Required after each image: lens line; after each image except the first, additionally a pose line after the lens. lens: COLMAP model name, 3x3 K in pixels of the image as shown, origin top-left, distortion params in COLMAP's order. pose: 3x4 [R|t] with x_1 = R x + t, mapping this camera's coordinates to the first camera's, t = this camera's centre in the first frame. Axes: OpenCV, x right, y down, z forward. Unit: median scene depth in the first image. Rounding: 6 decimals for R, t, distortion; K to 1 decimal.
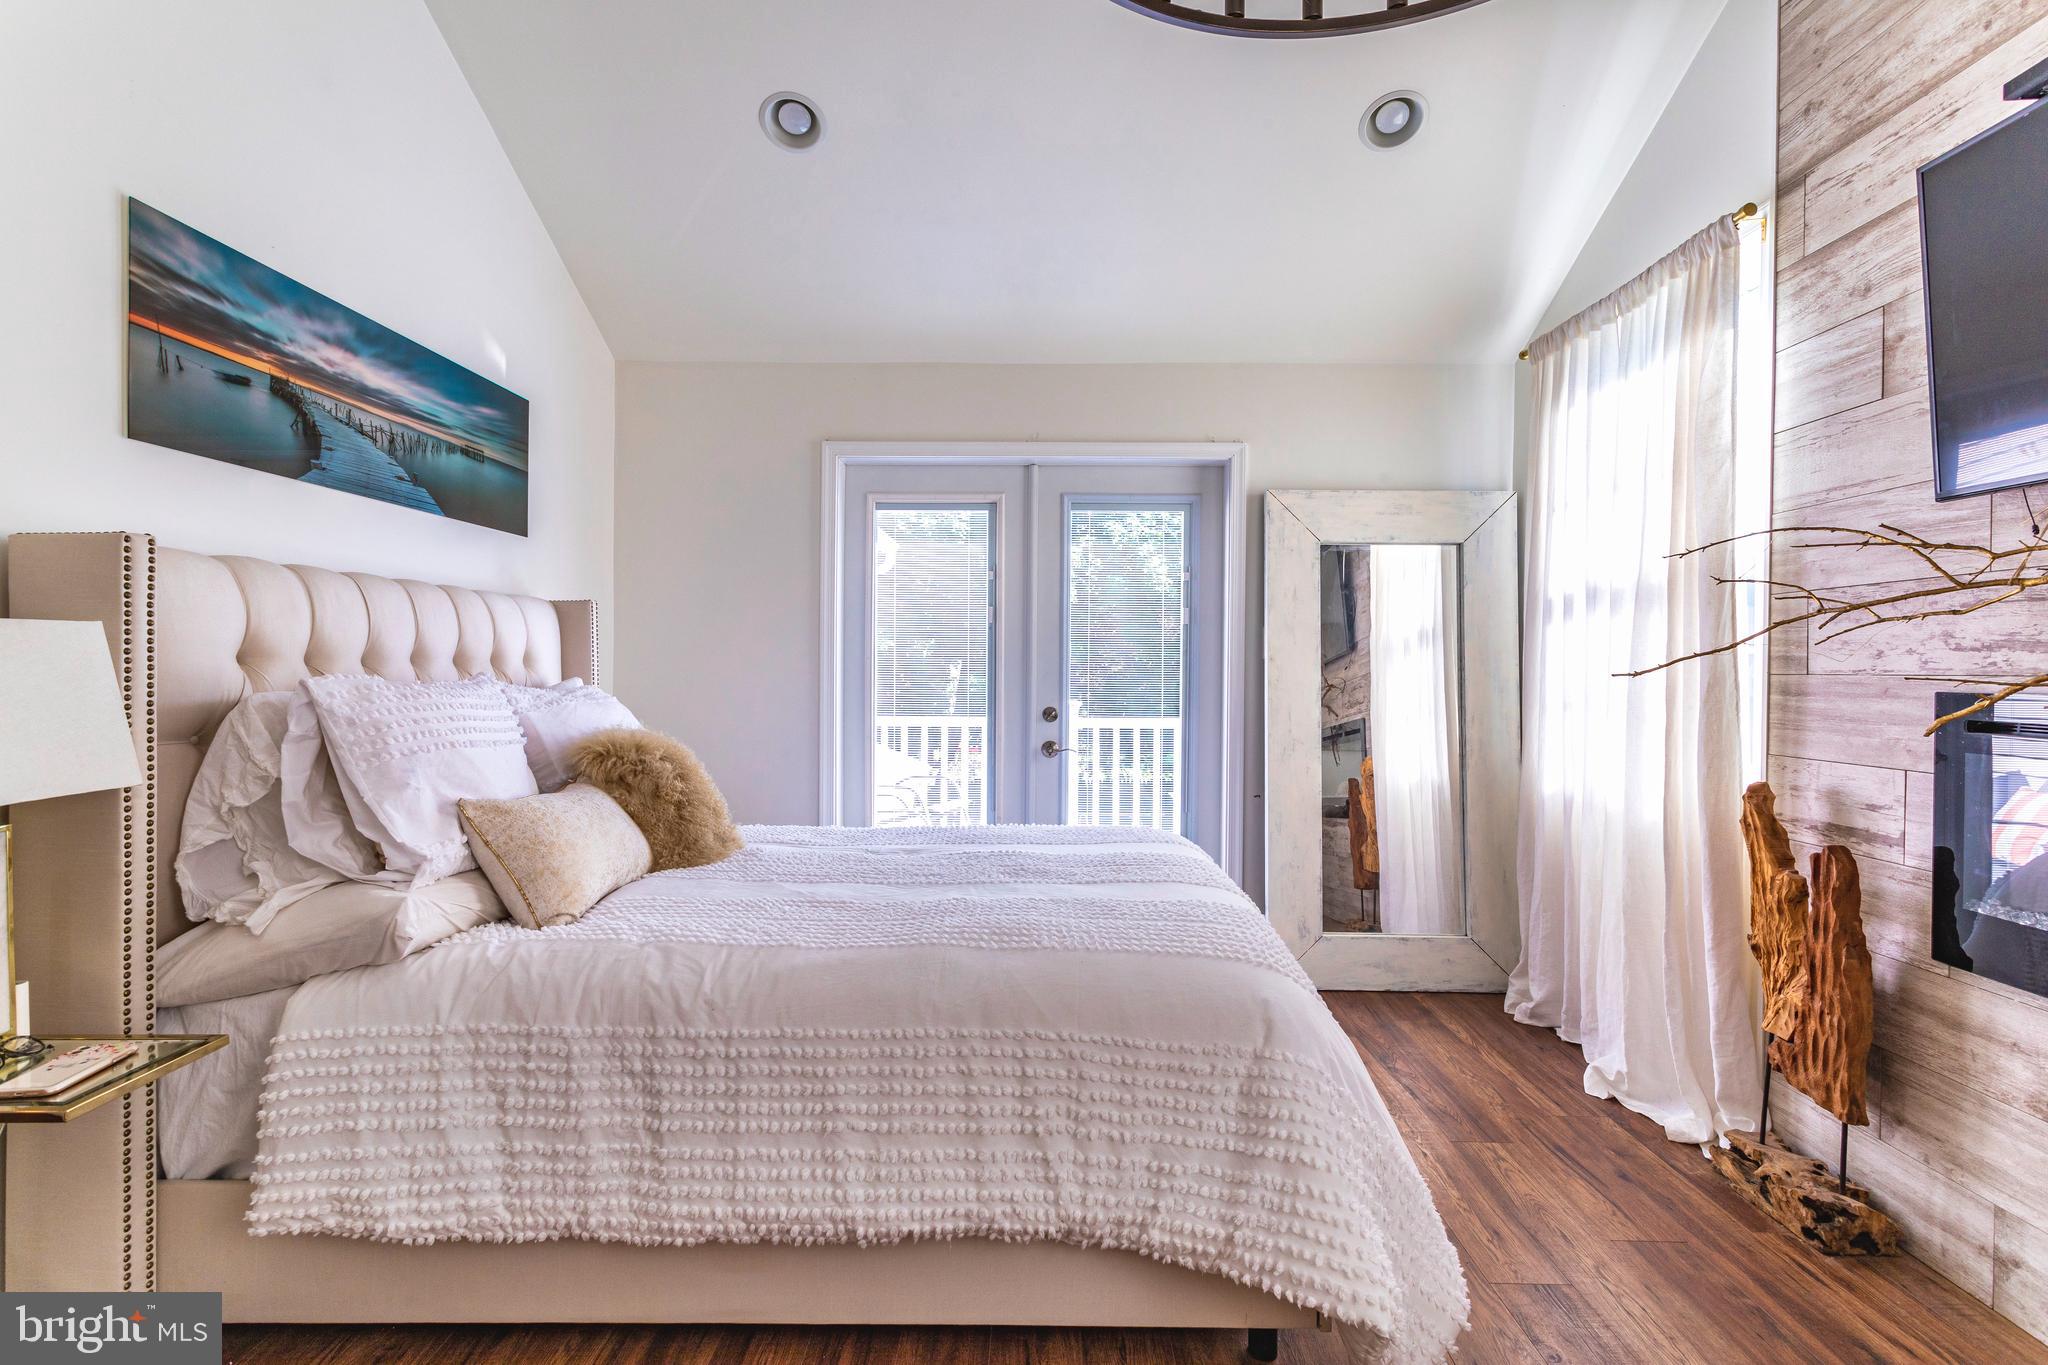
lens RADIAL K [[997.7, 0, 1030.3], [0, 997.7, 673.0], [0, 0, 1]] dist [0.001713, 0.002121]
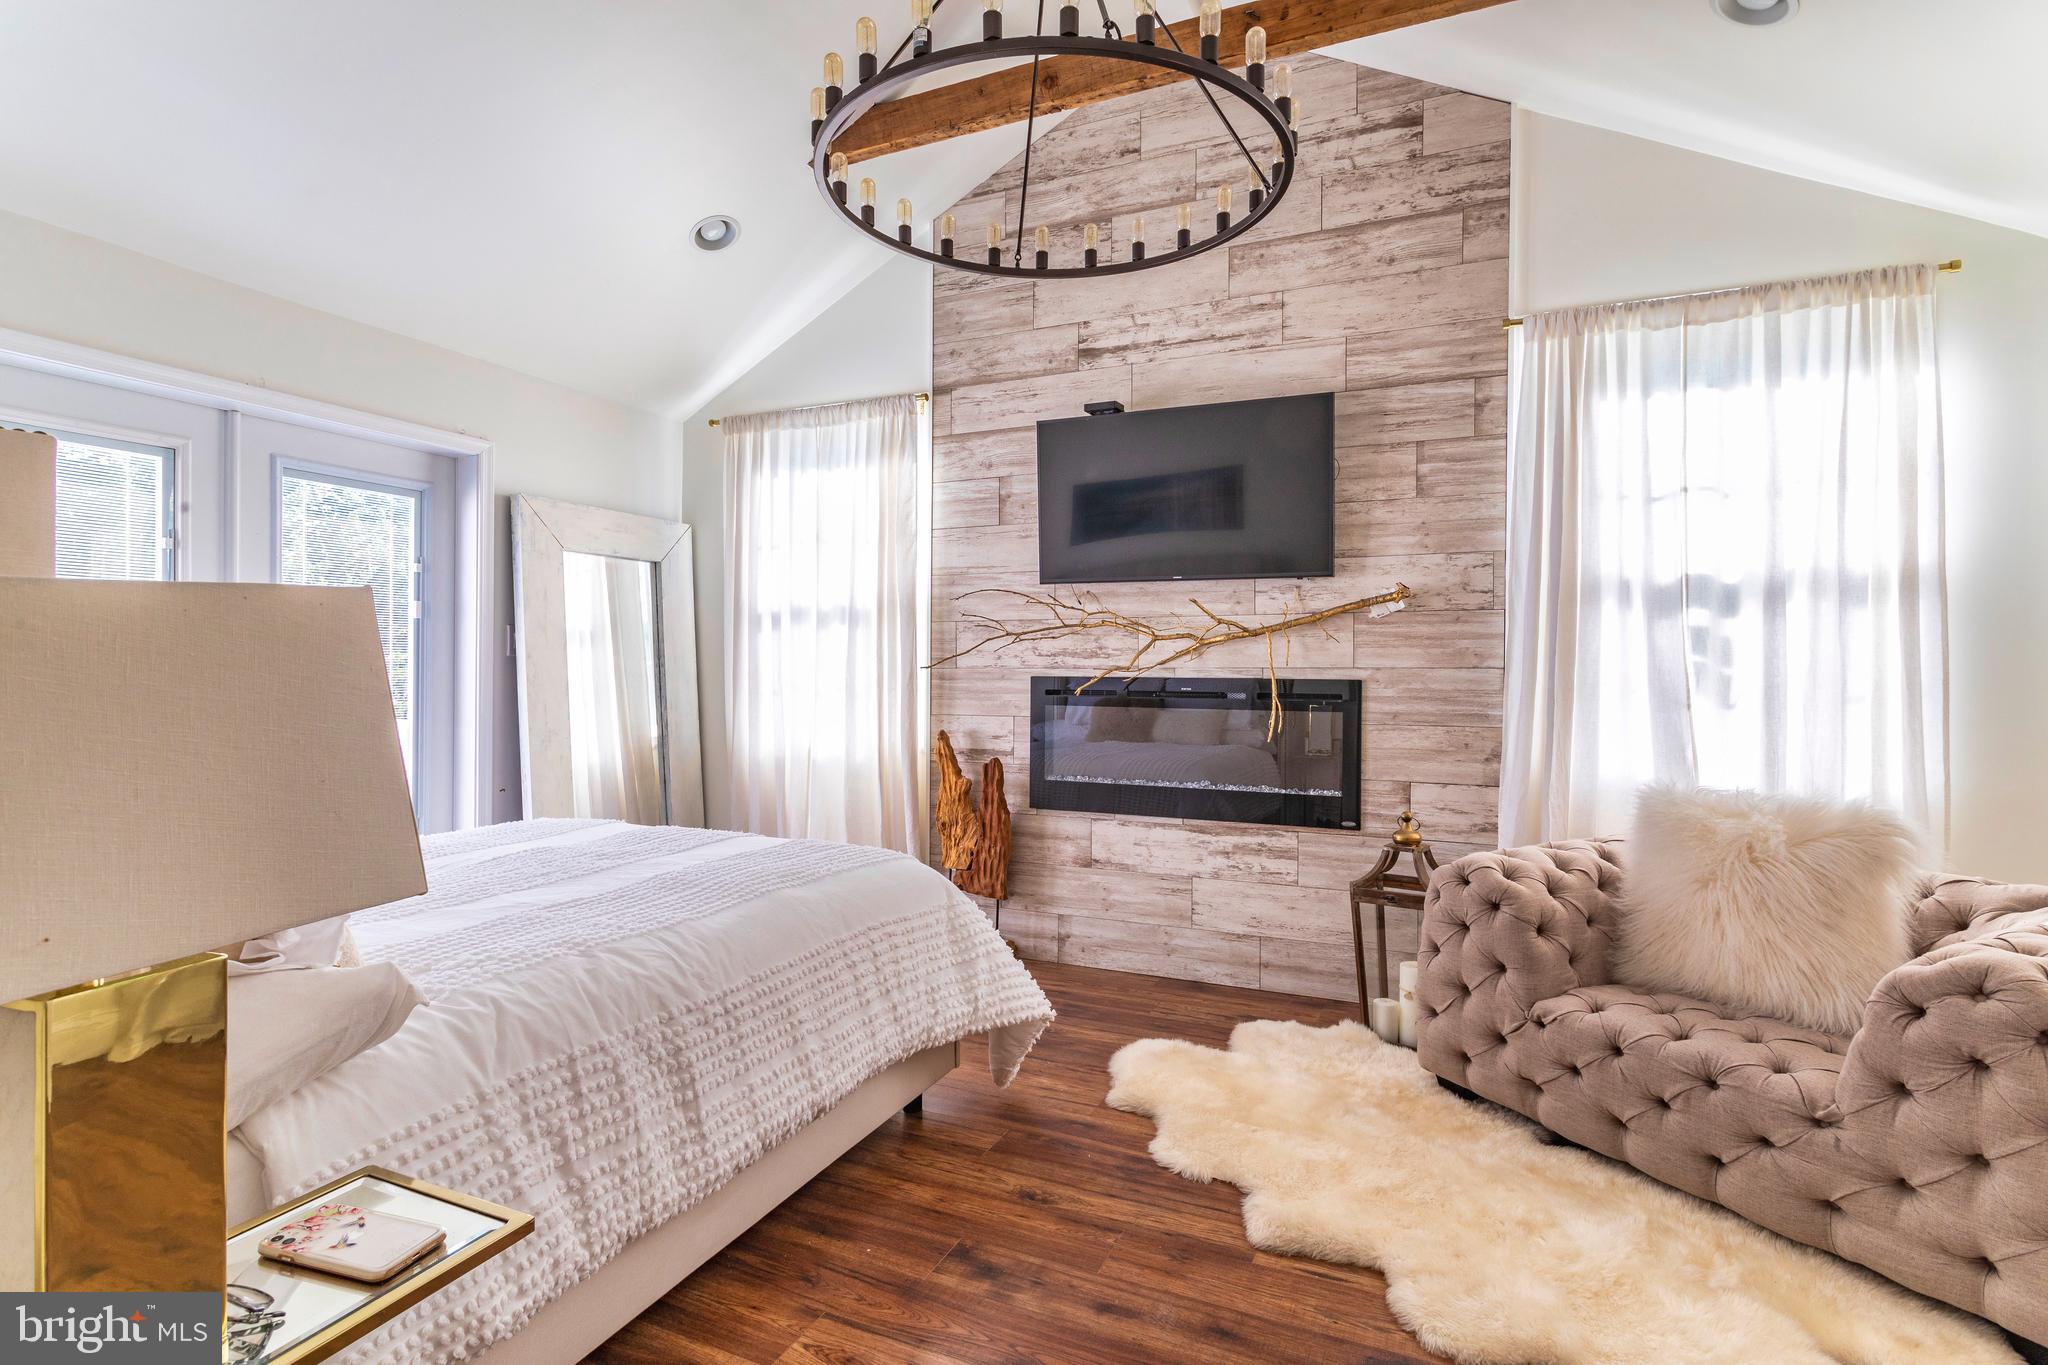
lens RADIAL K [[997.7, 0, 1032.6], [0, 997.7, 672.2], [0, 0, 1]] dist [0.001713, 0.002121]
pose [[0.396209, -0.008670, 0.918119, -0.880071], [0.005254, 0.999960, 0.007175, -0.003486], [-0.918145, 0.001981, 0.396239, 0.174757]]
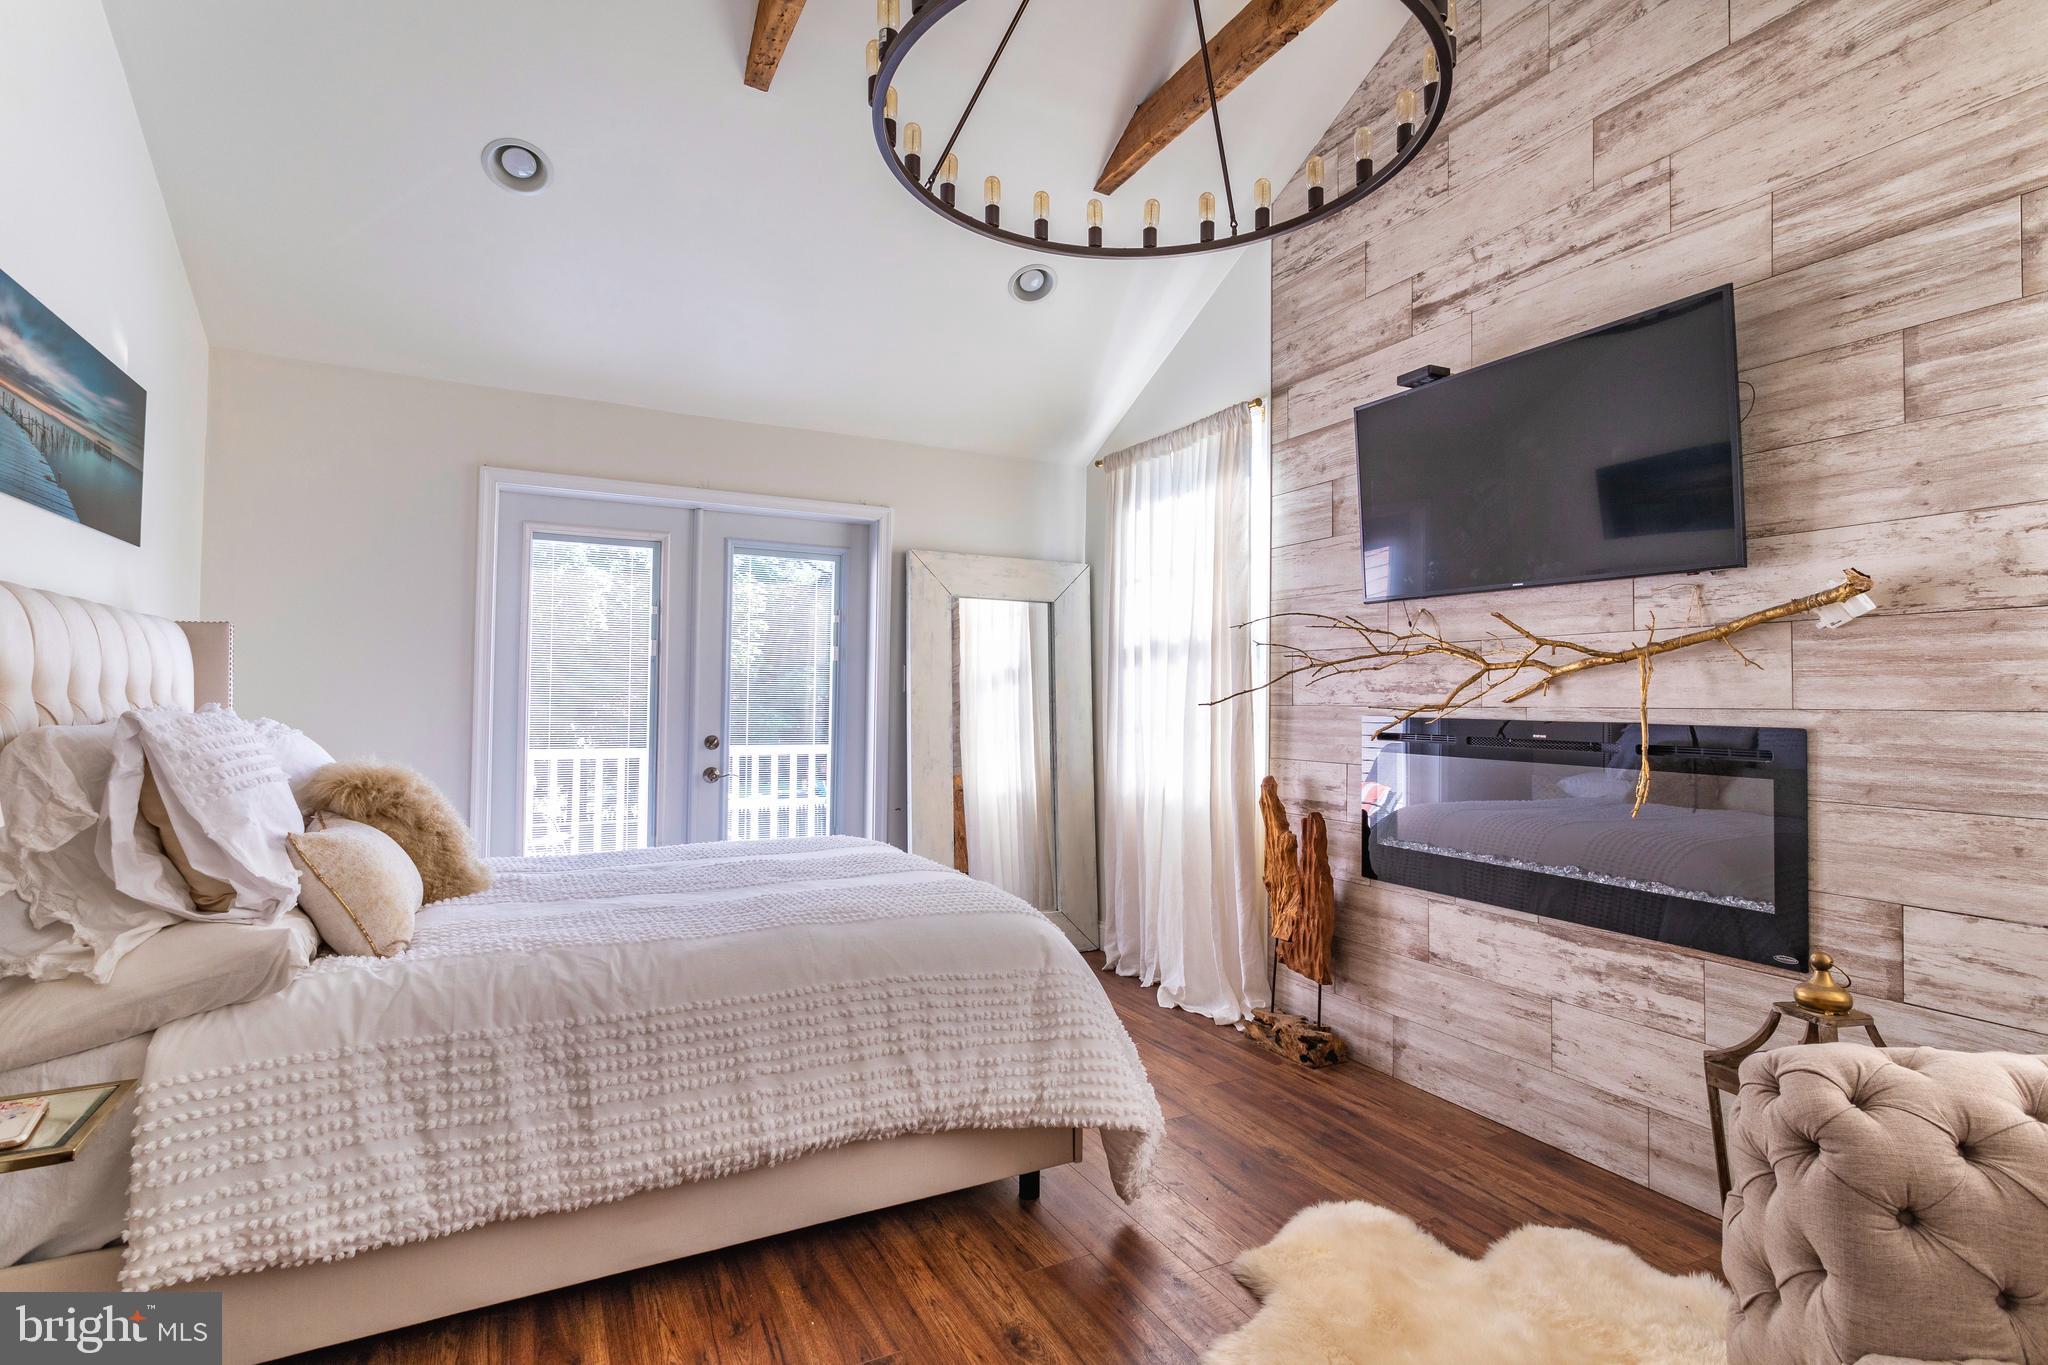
lens RADIAL K [[997.7, 0, 1031.6], [0, 997.7, 673.1], [0, 0, 1]] dist [0.001713, 0.002121]
pose [[0.879313, 0.014938, 0.476010, -0.347225], [-0.000768, 0.999551, -0.029949, -0.002120], [-0.476244, 0.025969, 0.878930, -0.189574]]
